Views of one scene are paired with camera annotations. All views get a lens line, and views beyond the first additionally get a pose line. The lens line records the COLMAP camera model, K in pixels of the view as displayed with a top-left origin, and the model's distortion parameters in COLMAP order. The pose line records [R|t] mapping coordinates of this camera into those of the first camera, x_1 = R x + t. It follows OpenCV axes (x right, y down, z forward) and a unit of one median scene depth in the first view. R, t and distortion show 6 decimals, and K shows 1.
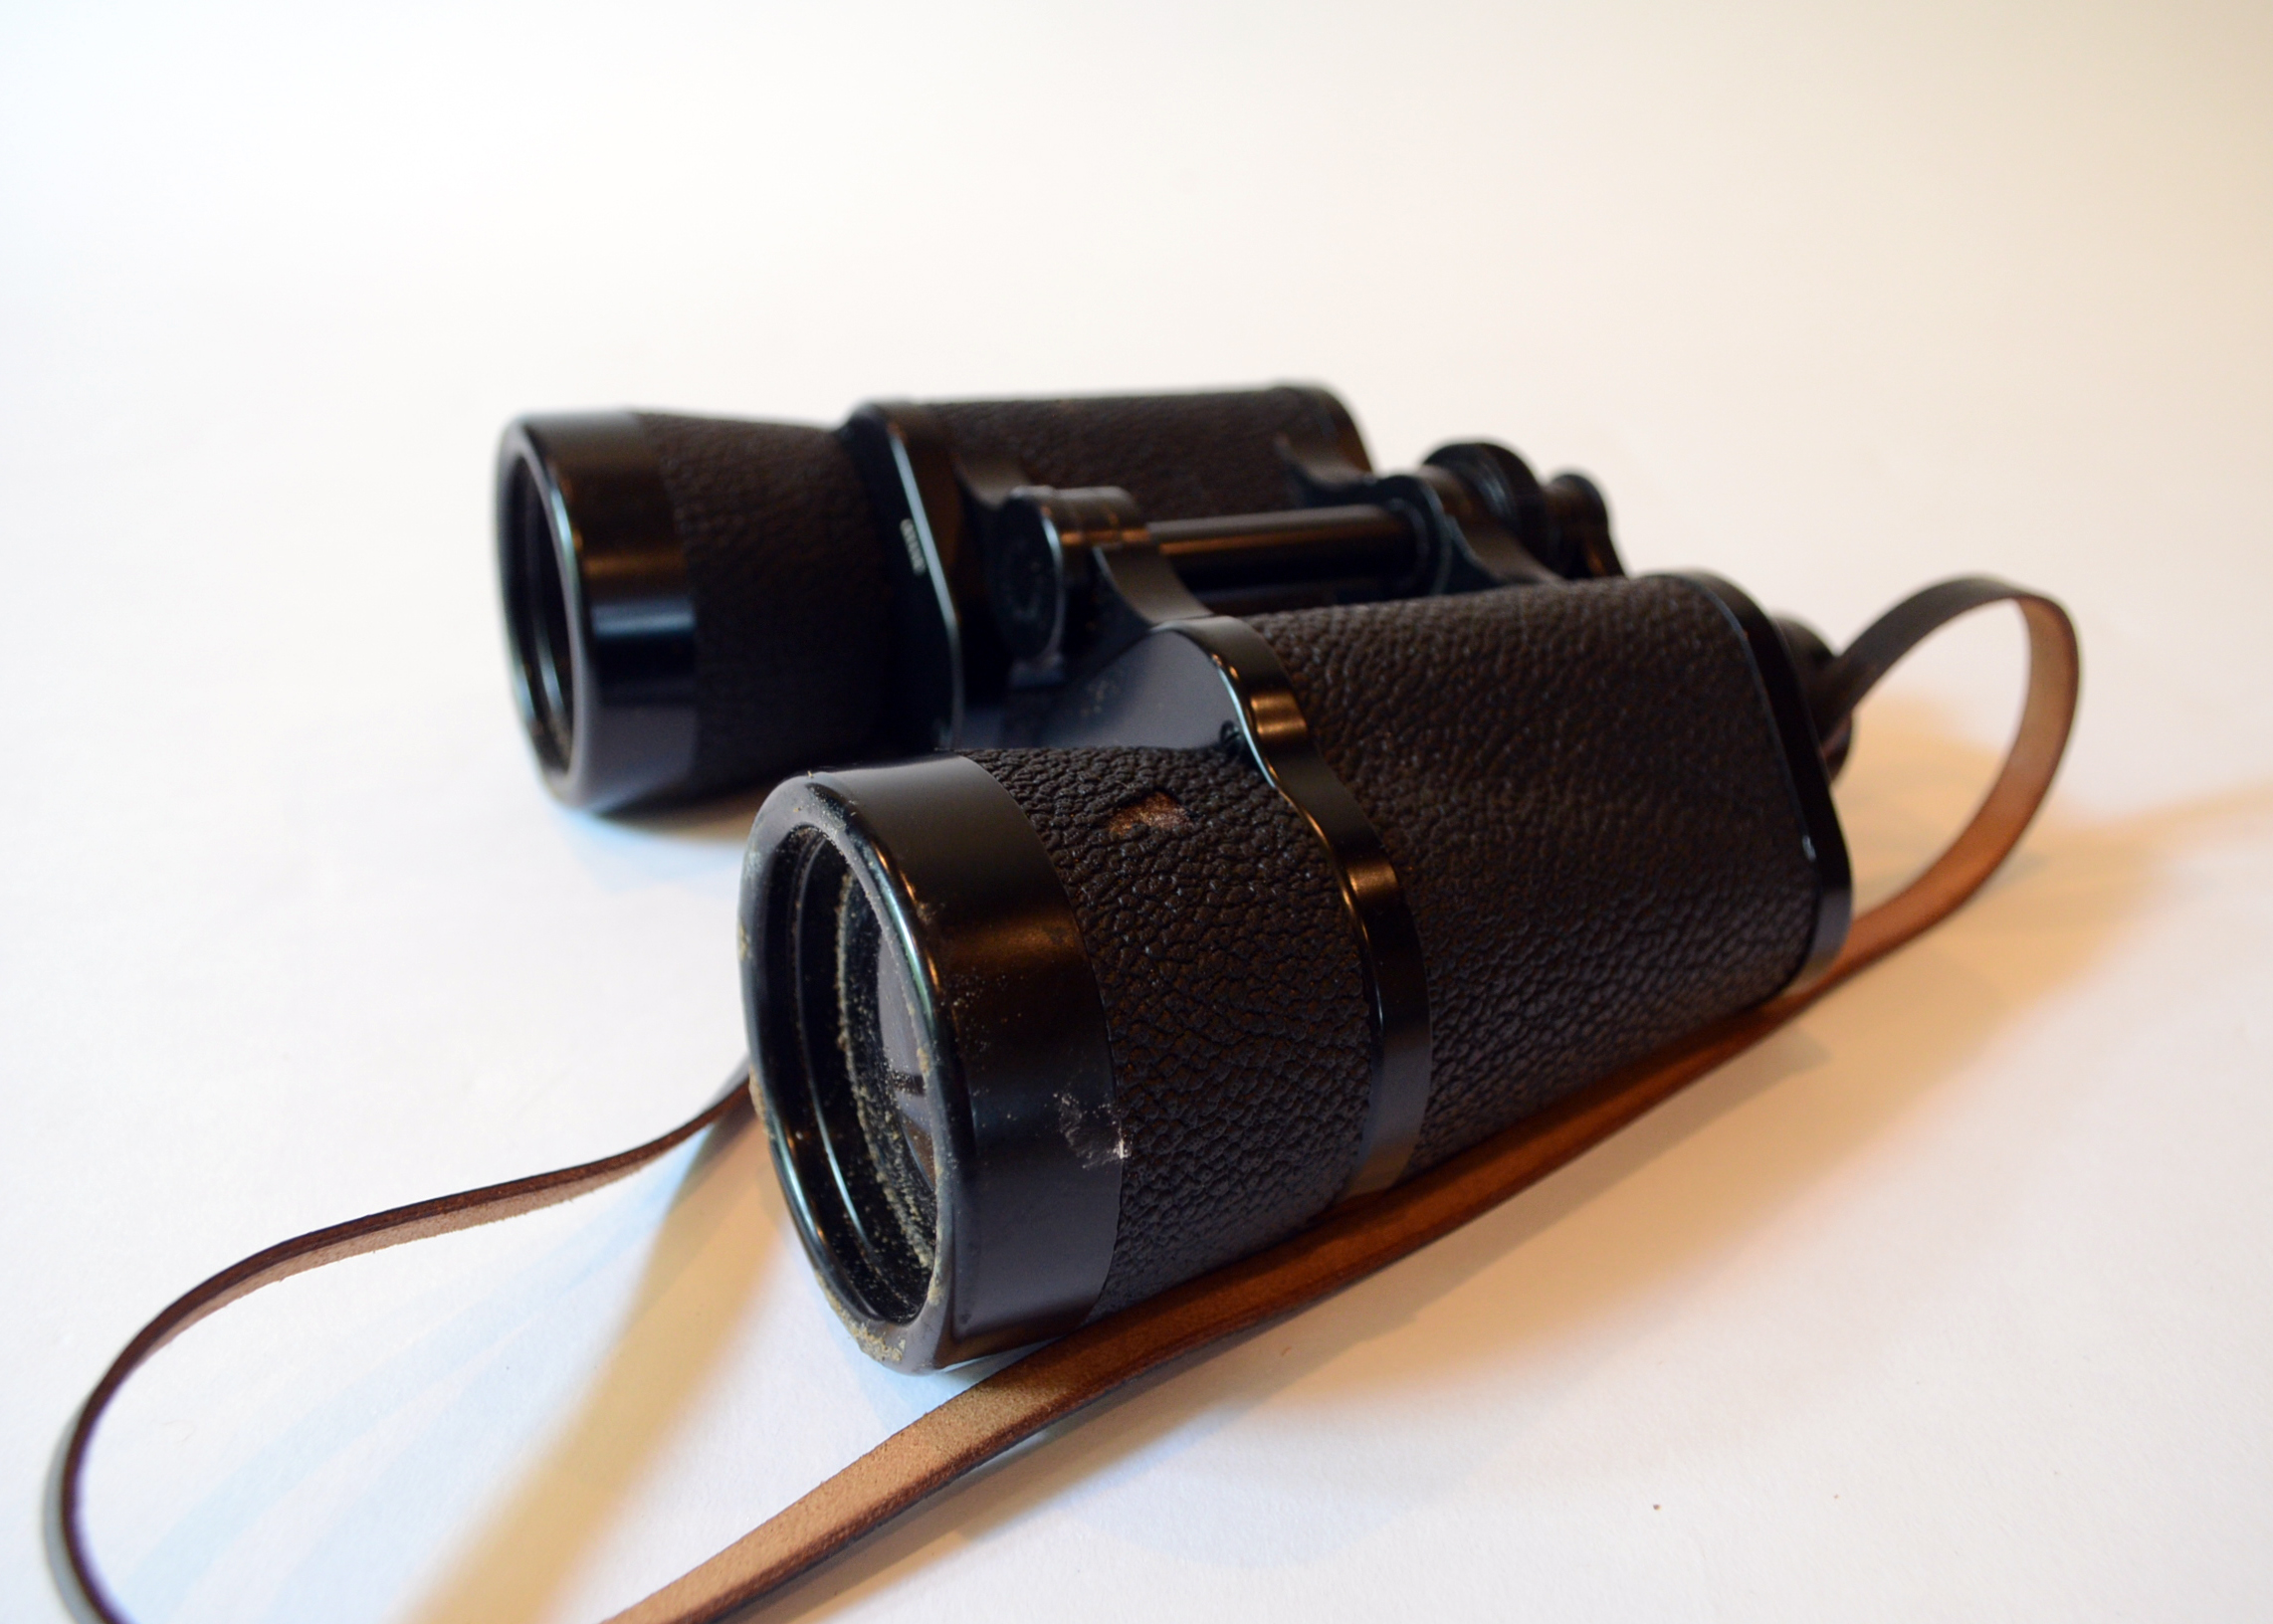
lens RADIAL K [[1796.4, 0, 1176.0], [0, 1796.4, 811.7], [0, 0, 1]] dist [-0.025879, 0.000881]
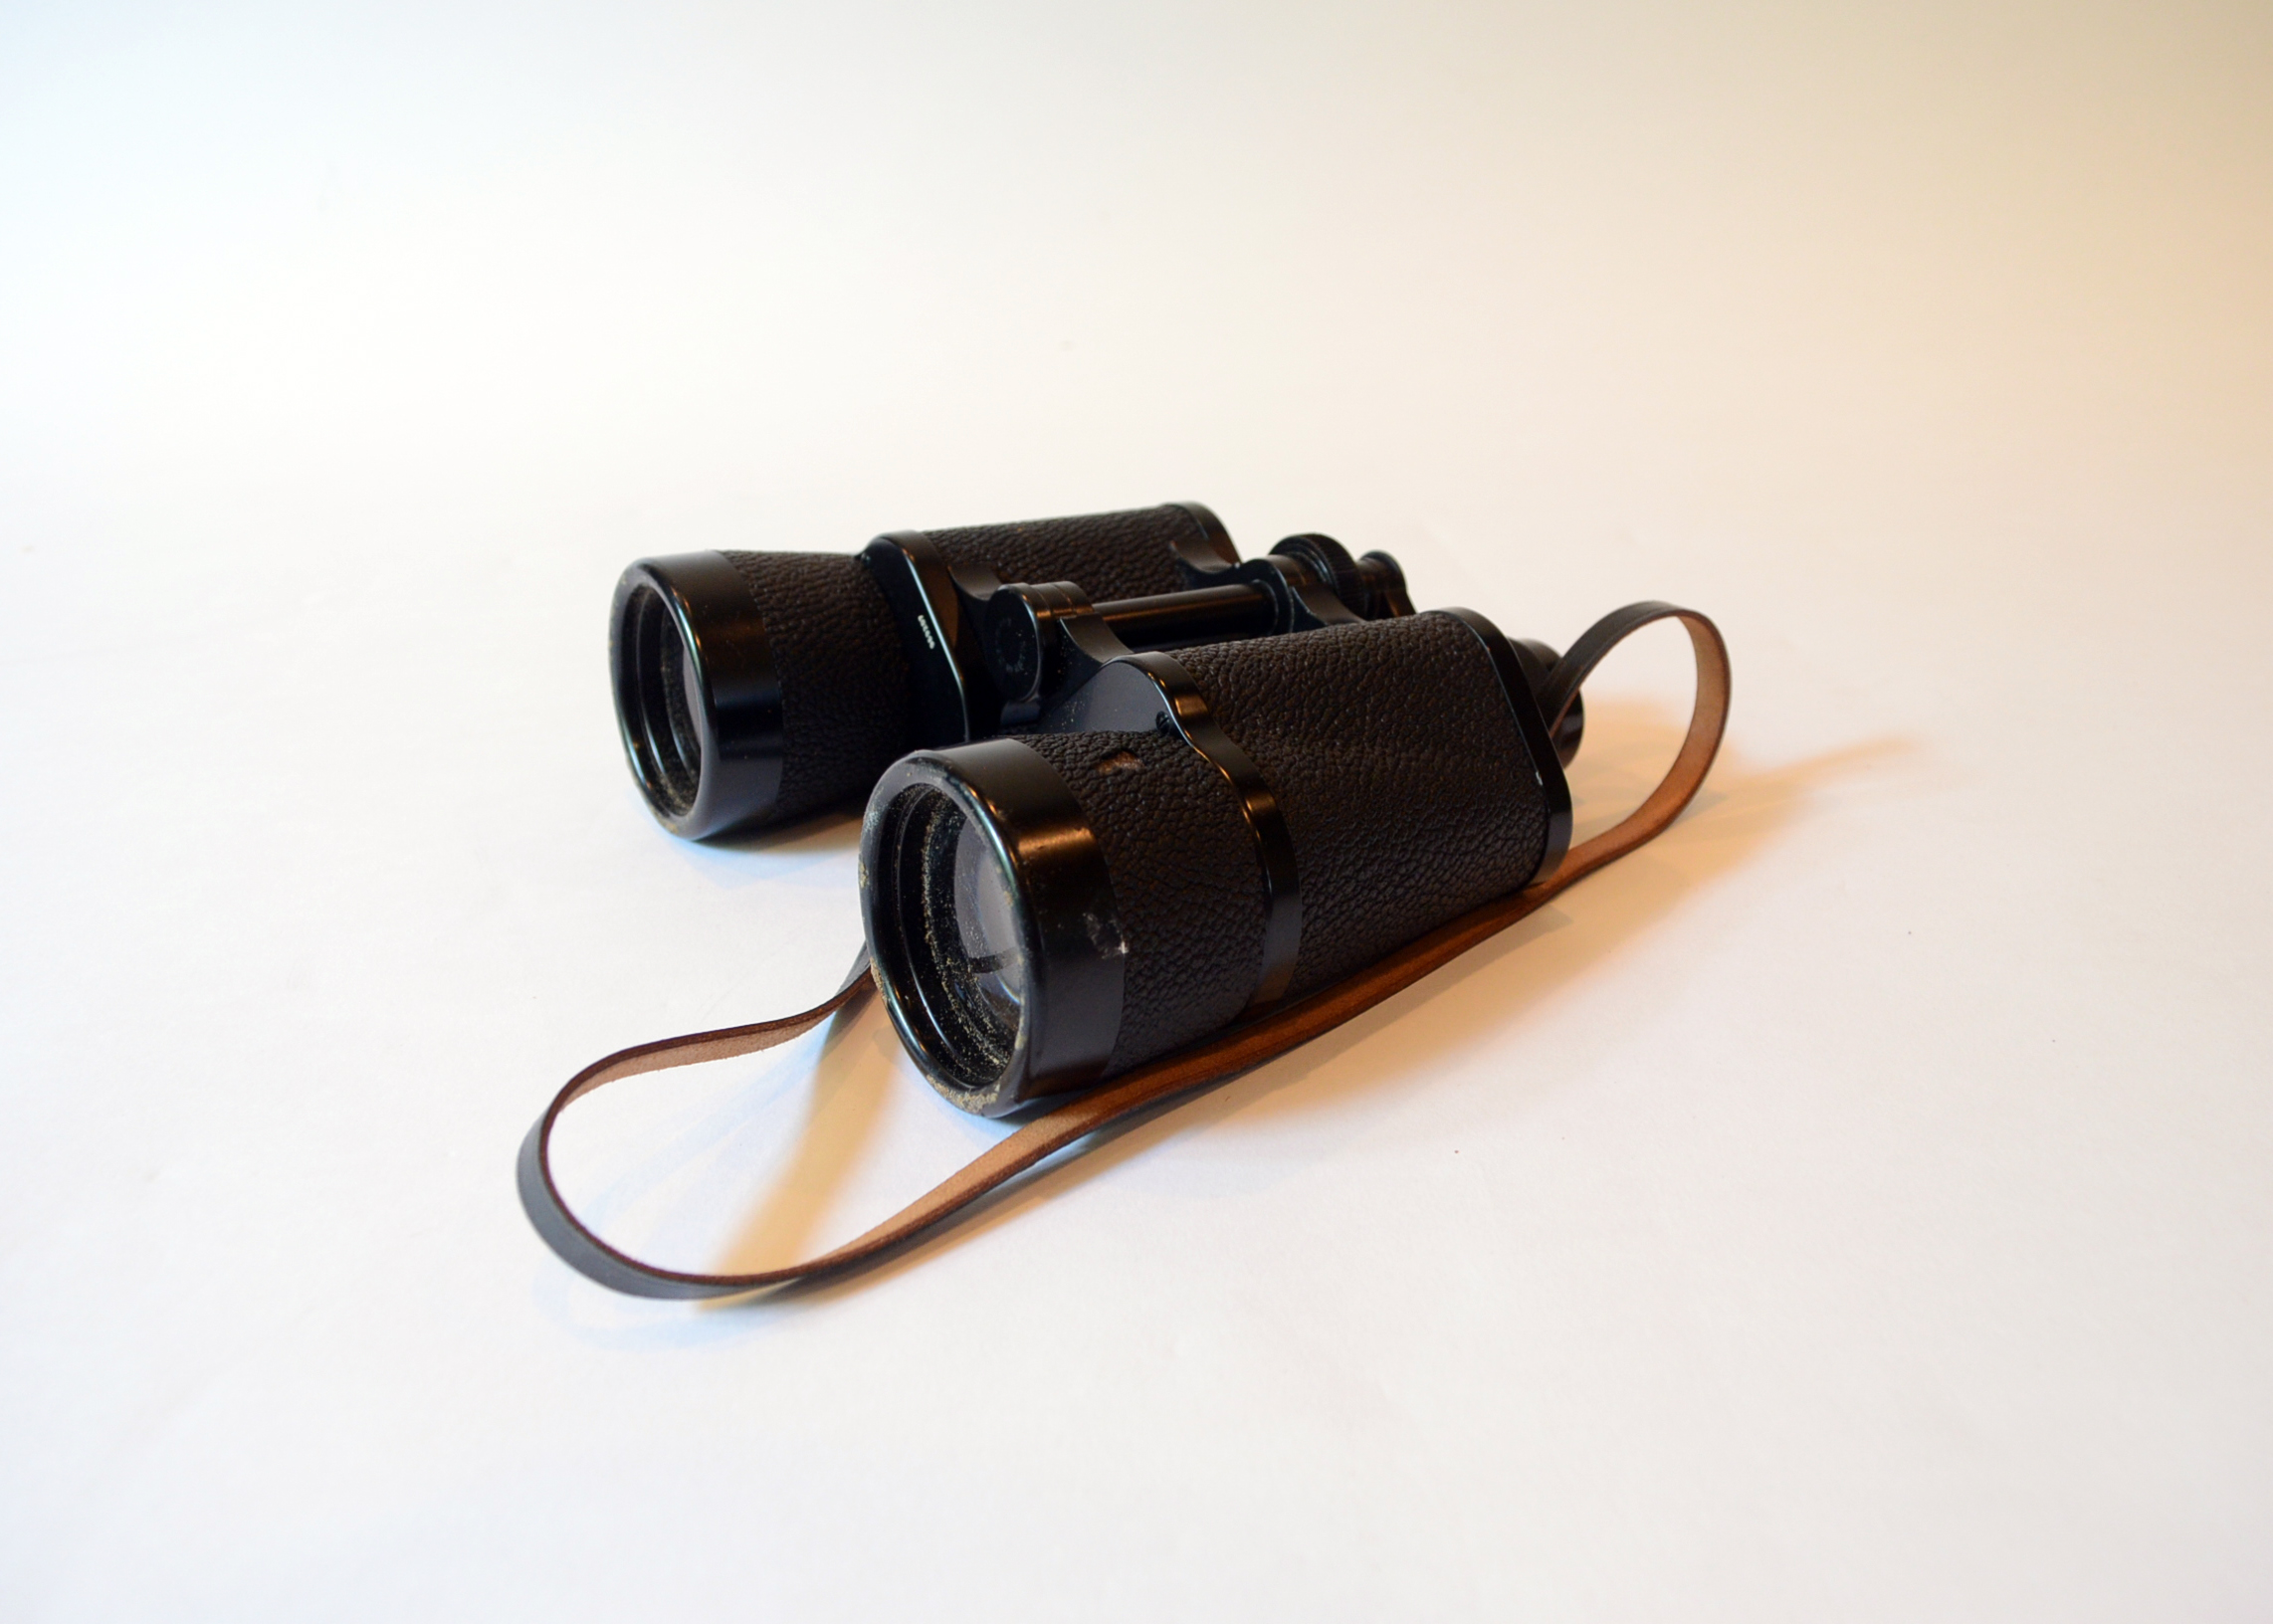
lens RADIAL K [[1796.4, 0, 1176.0], [0, 1796.4, 811.7], [0, 0, 1]] dist [-0.025879, 0.000881]
pose [[0.995291, -0.073836, 0.062802, -0.062581], [0.077966, 0.994764, -0.066075, 0.140339], [-0.057594, 0.070661, 0.995836, -0.575740]]
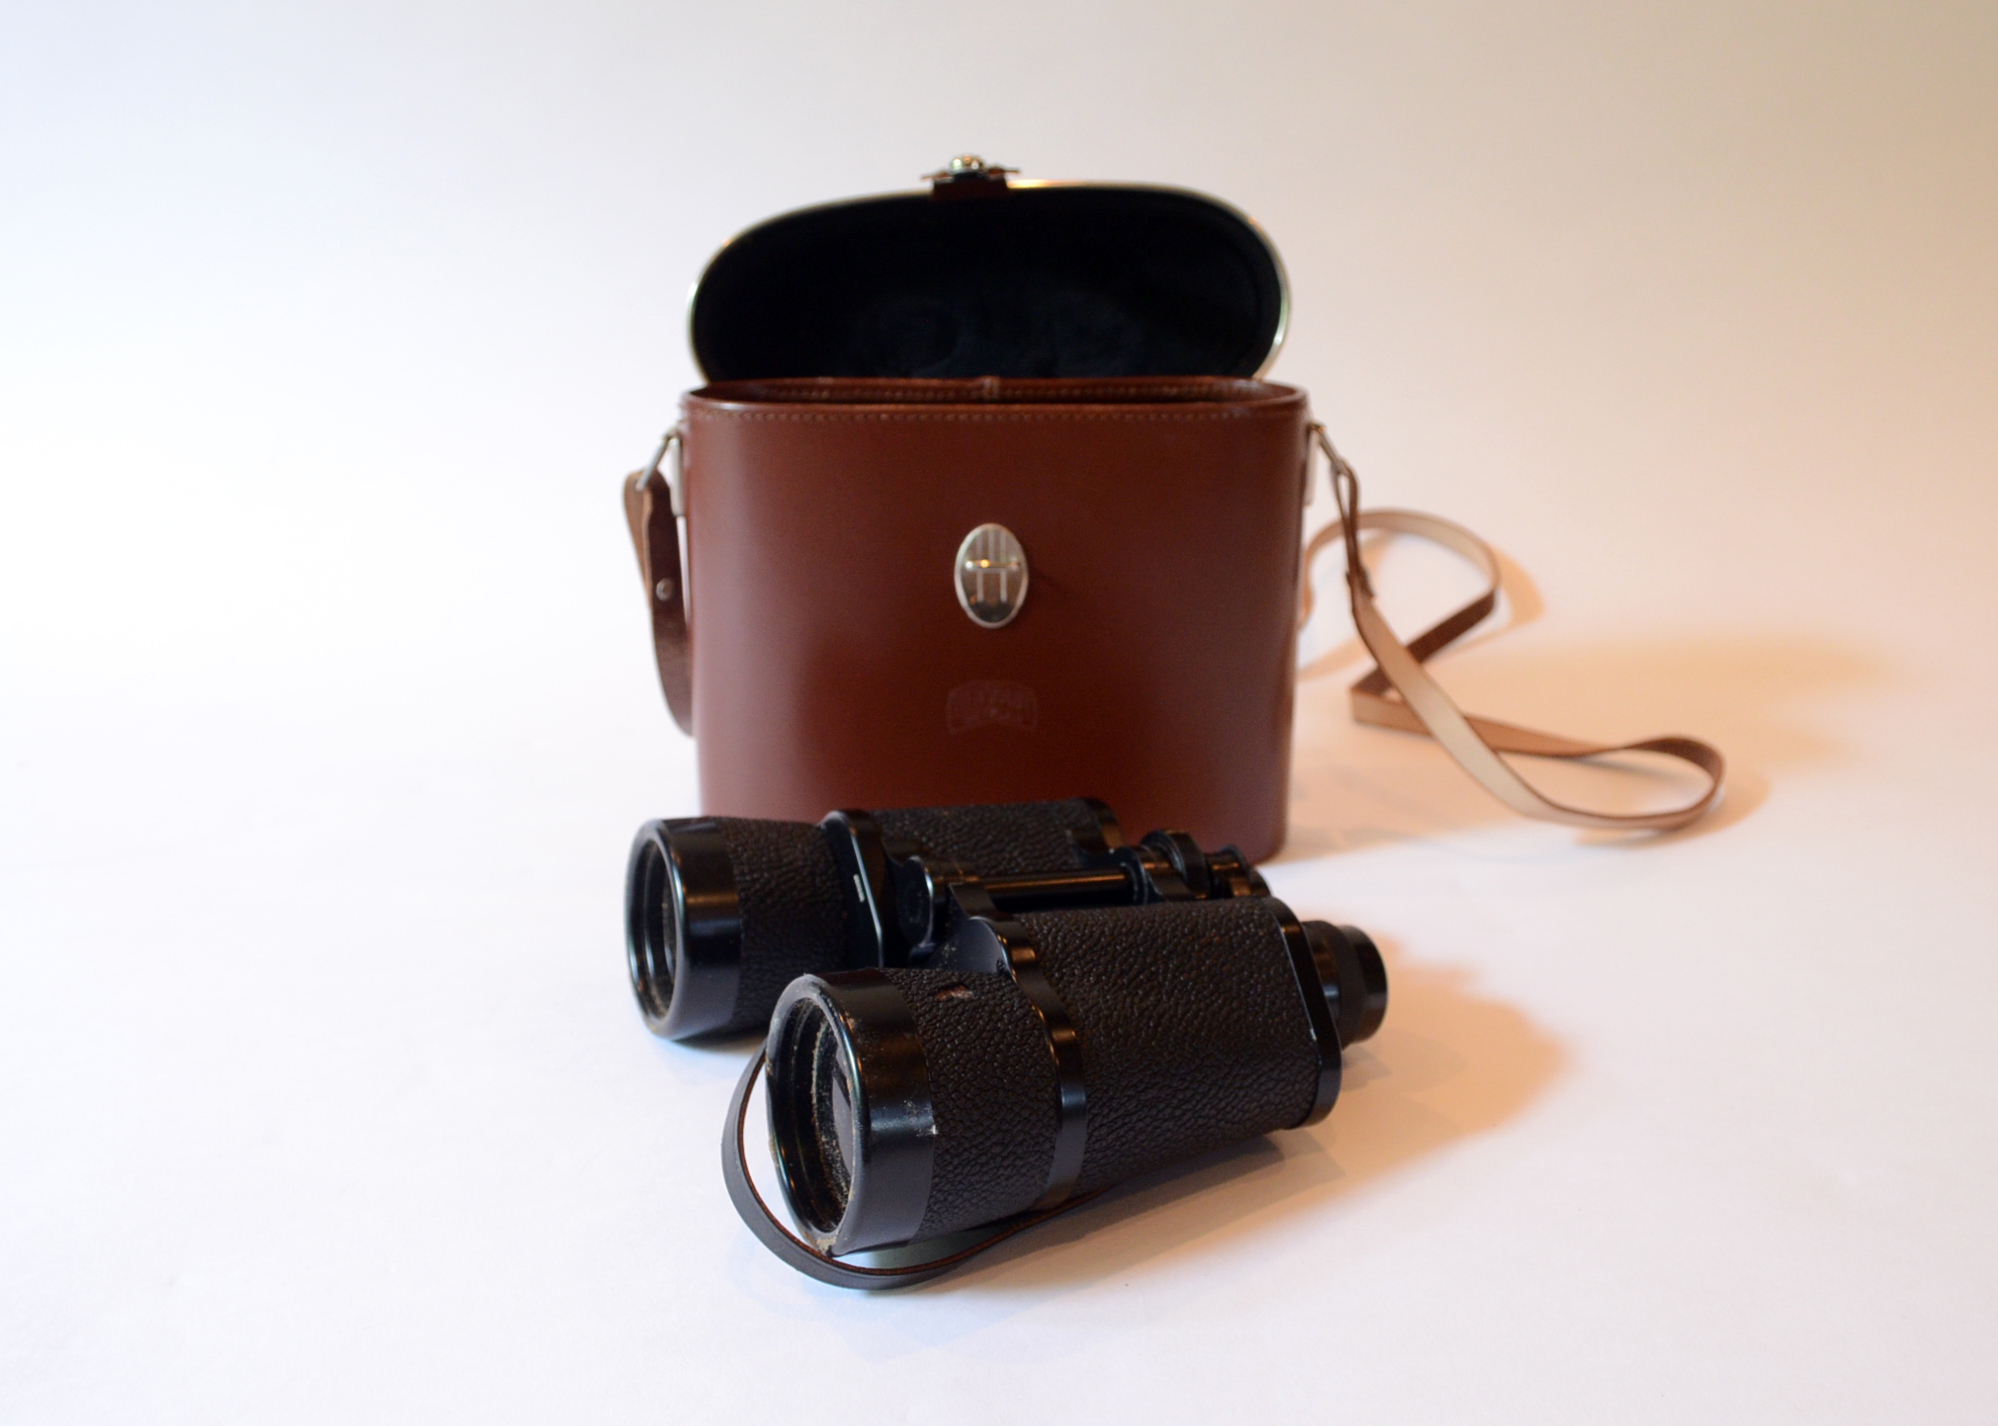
lens RADIAL K [[1772.6, 0, 1033.6], [0, 1772.6, 763.4], [0, 0, 1]] dist [-0.001850, 0.001923]
pose [[0.998222, -0.009748, -0.058803, 0.187147], [-0.005080, 0.969034, -0.246877, 0.233484], [0.059389, 0.246737, 0.967261, -1.039771]]
